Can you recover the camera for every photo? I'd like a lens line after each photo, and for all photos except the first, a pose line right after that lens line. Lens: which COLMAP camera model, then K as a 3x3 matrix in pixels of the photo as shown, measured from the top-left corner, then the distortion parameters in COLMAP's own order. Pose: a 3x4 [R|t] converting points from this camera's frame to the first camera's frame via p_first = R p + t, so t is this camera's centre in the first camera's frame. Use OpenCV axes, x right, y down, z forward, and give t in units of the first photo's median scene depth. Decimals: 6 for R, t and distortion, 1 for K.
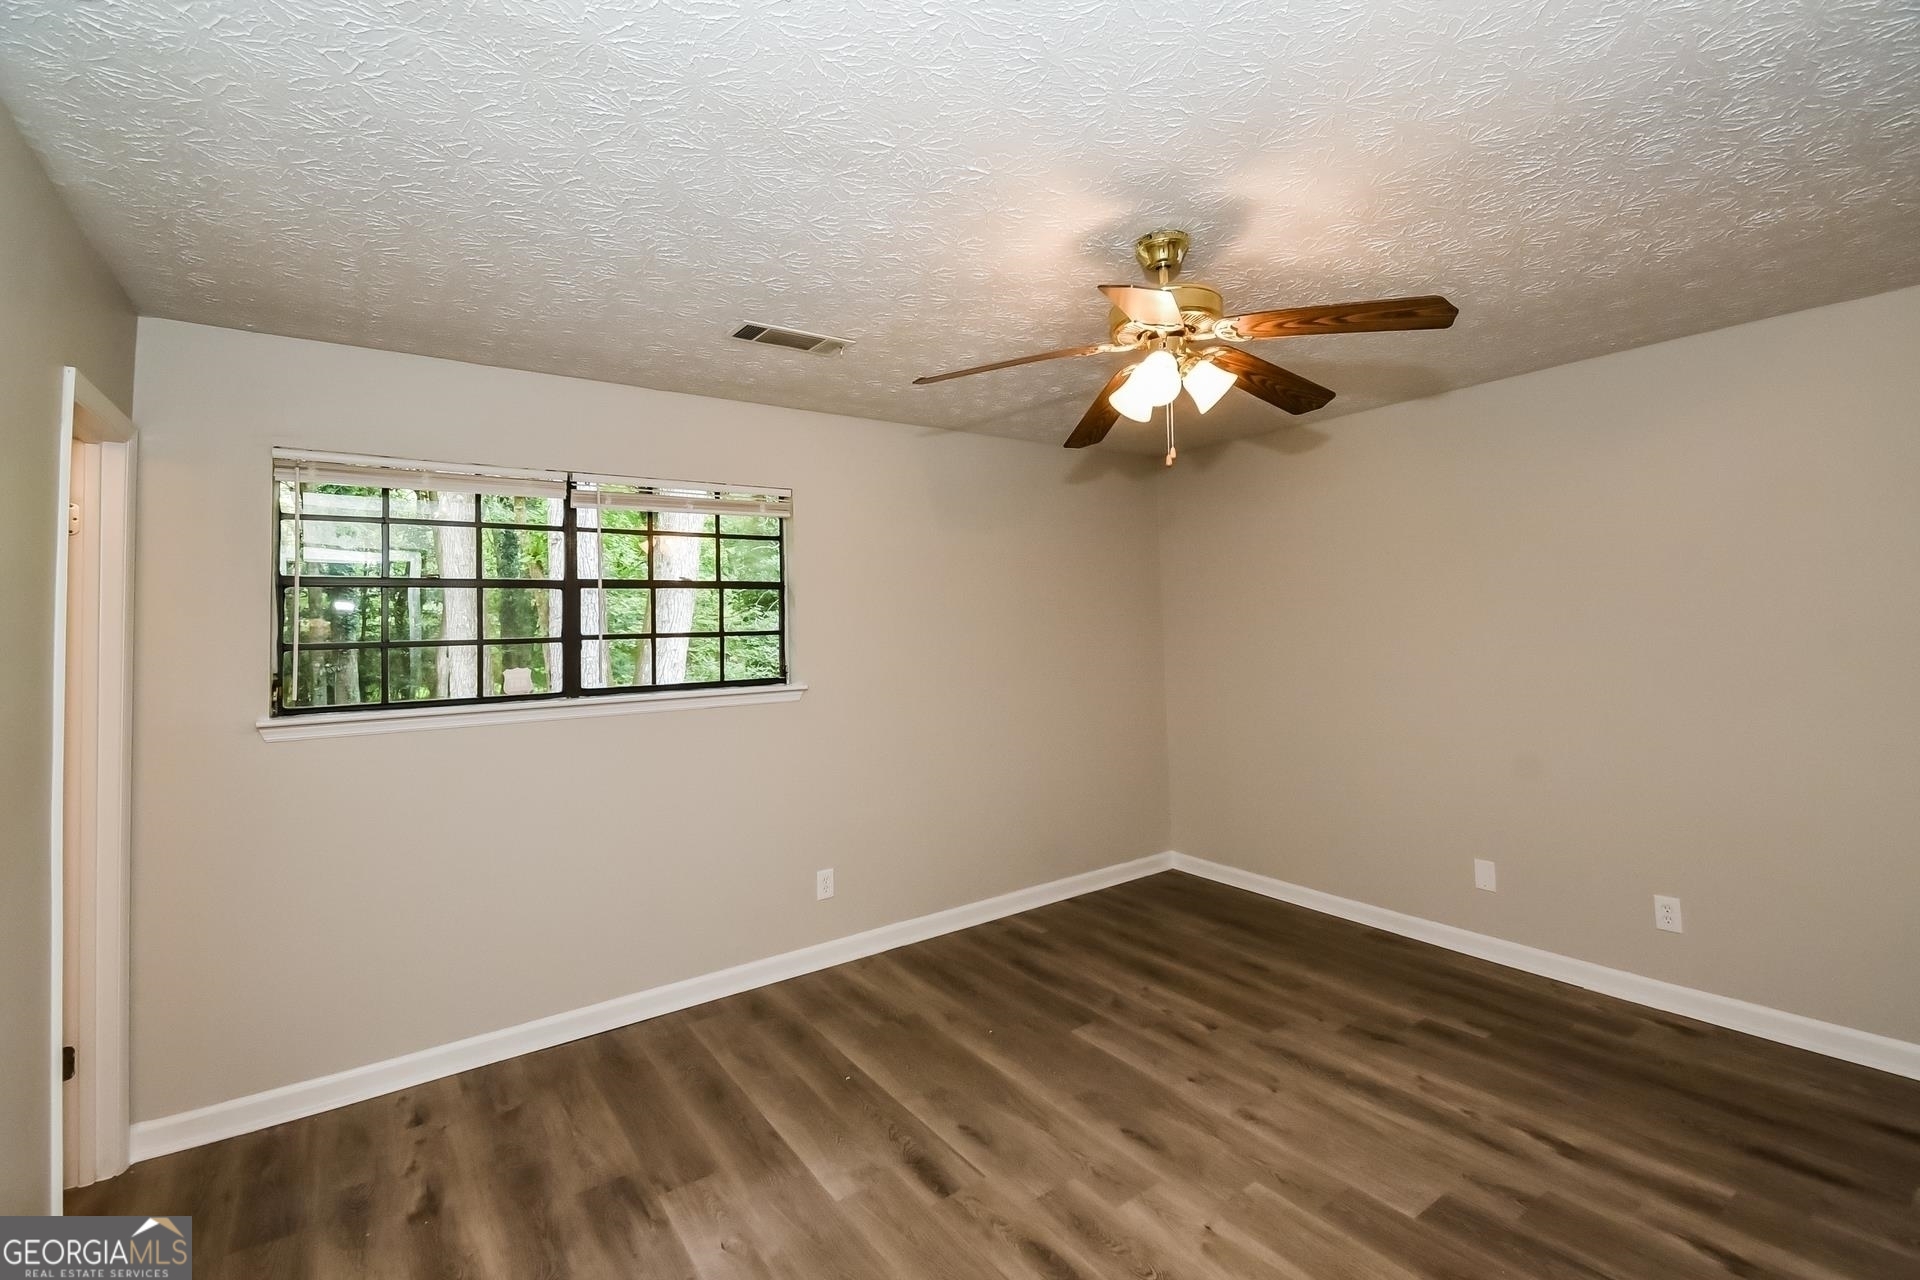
lens RADIAL K [[848.1, 0, 963.0], [0, 848.1, 625.6], [0, 0, 1]] dist [0.048027, -0.022482]
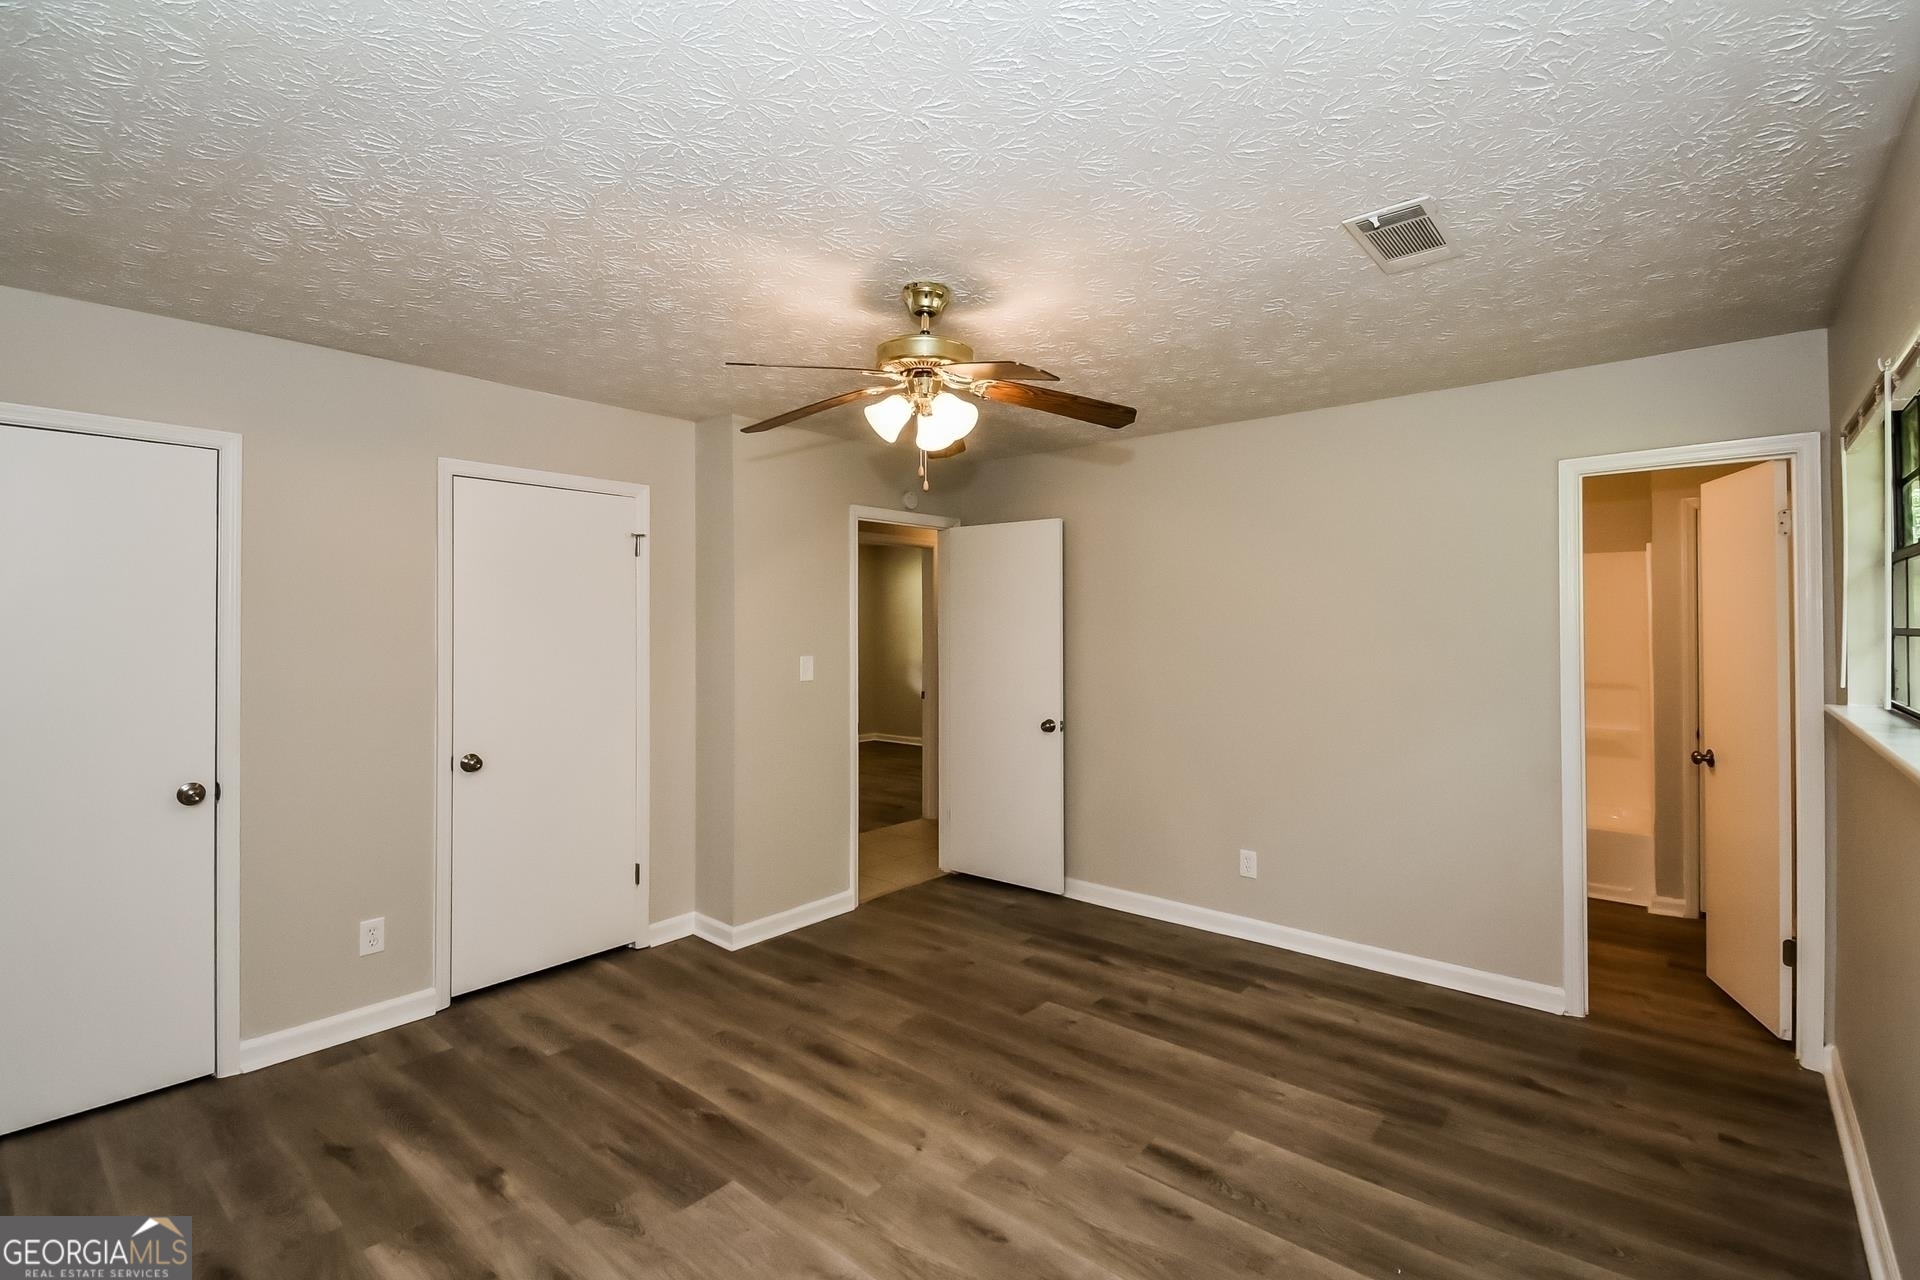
lens RADIAL K [[848.1, 0, 963.0], [0, 848.1, 625.6], [0, 0, 1]] dist [0.048027, -0.022482]
pose [[-0.967710, 0.026557, -0.250662, 0.462849], [0.026449, 0.999643, 0.003799, -0.010352], [0.250673, -0.002953, -0.968067, 1.989569]]
